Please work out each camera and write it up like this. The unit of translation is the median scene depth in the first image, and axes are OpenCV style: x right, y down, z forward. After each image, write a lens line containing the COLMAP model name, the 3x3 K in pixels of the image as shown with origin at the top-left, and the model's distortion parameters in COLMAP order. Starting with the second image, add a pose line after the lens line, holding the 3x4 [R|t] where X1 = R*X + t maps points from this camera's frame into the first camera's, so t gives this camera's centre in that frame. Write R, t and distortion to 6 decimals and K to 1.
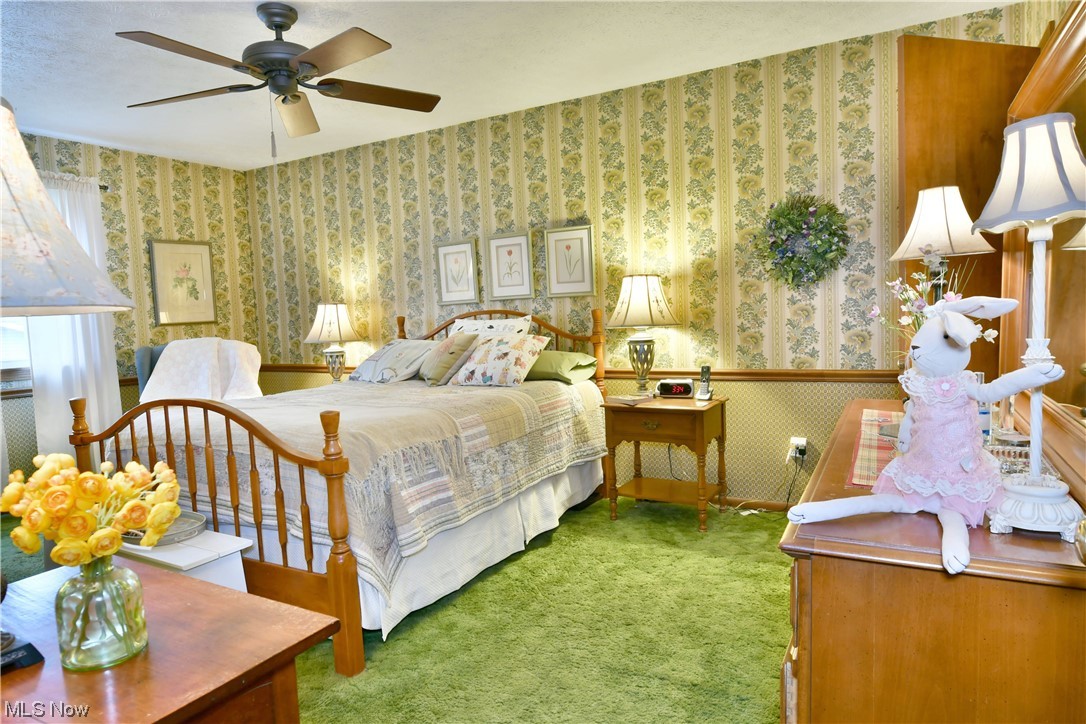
lens RADIAL K [[666.9, 0, 538.4], [0, 666.9, 363.4], [0, 0, 1]] dist [-0.010561, -0.007750]
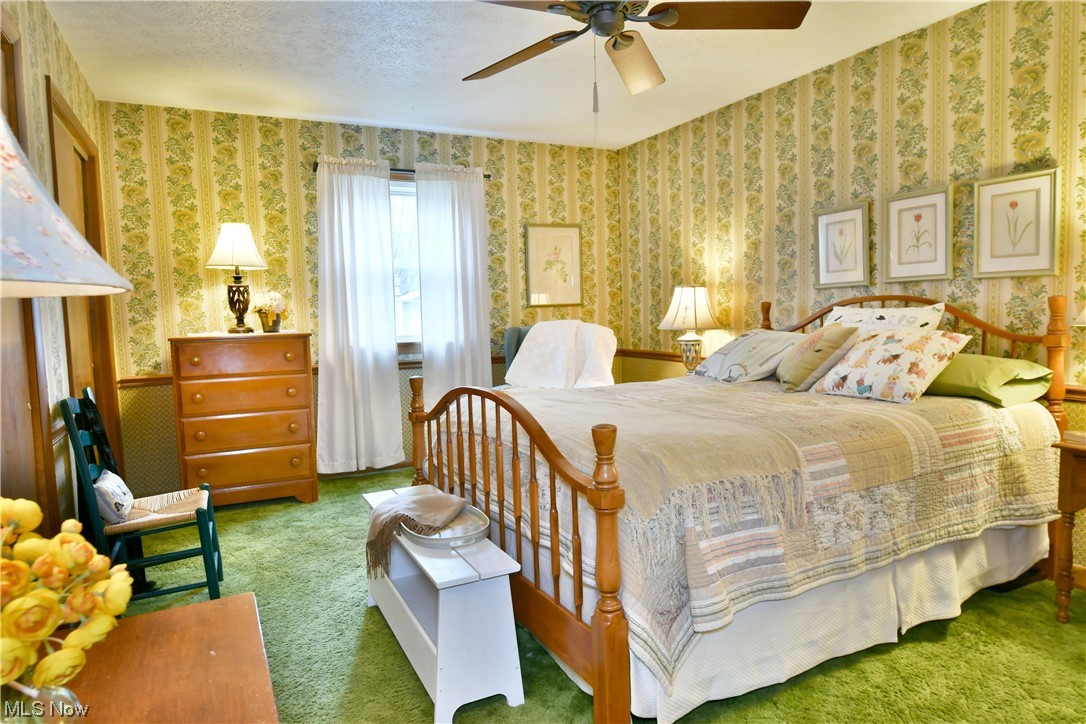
lens RADIAL K [[666.9, 0, 538.4], [0, 666.9, 363.4], [0, 0, 1]] dist [-0.010561, -0.007750]
pose [[0.834797, 0.064787, -0.546733, 0.019684], [-0.051743, 0.997889, 0.039243, -0.013461], [0.548122, -0.004470, 0.836387, 0.169977]]
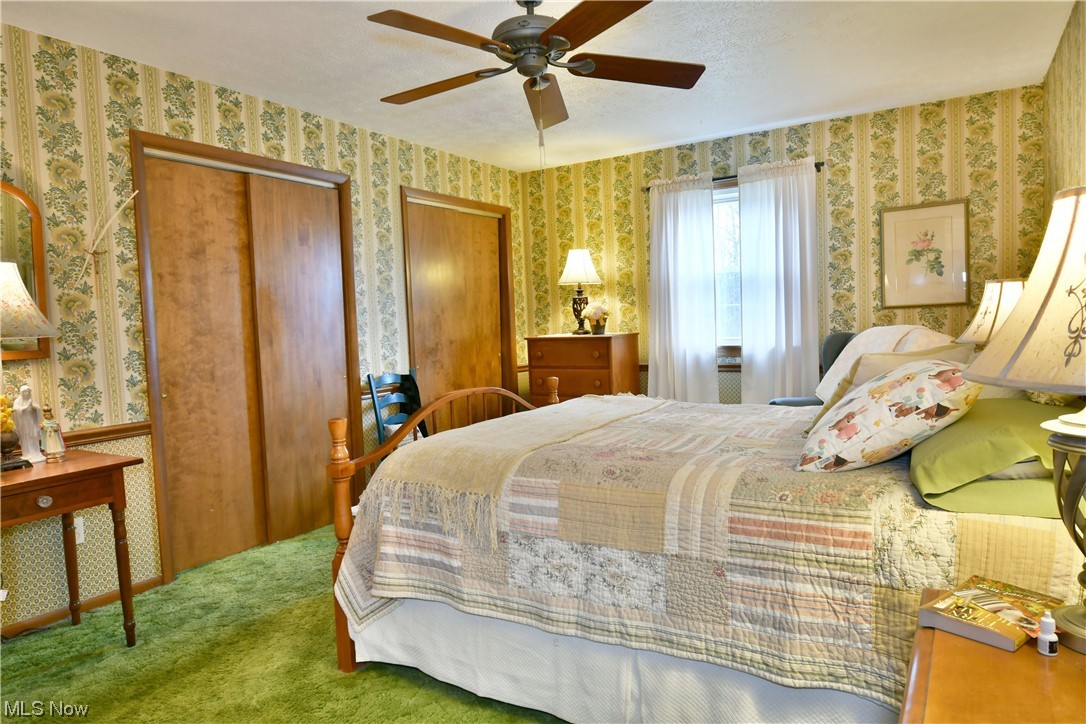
lens RADIAL K [[666.9, 0, 538.4], [0, 666.9, 363.4], [0, 0, 1]] dist [-0.010561, -0.007750]
pose [[-0.024184, 0.105120, -0.994165, 0.388162], [-0.039313, 0.993587, 0.106016, -0.075127], [0.998934, 0.041647, -0.019896, 0.715086]]
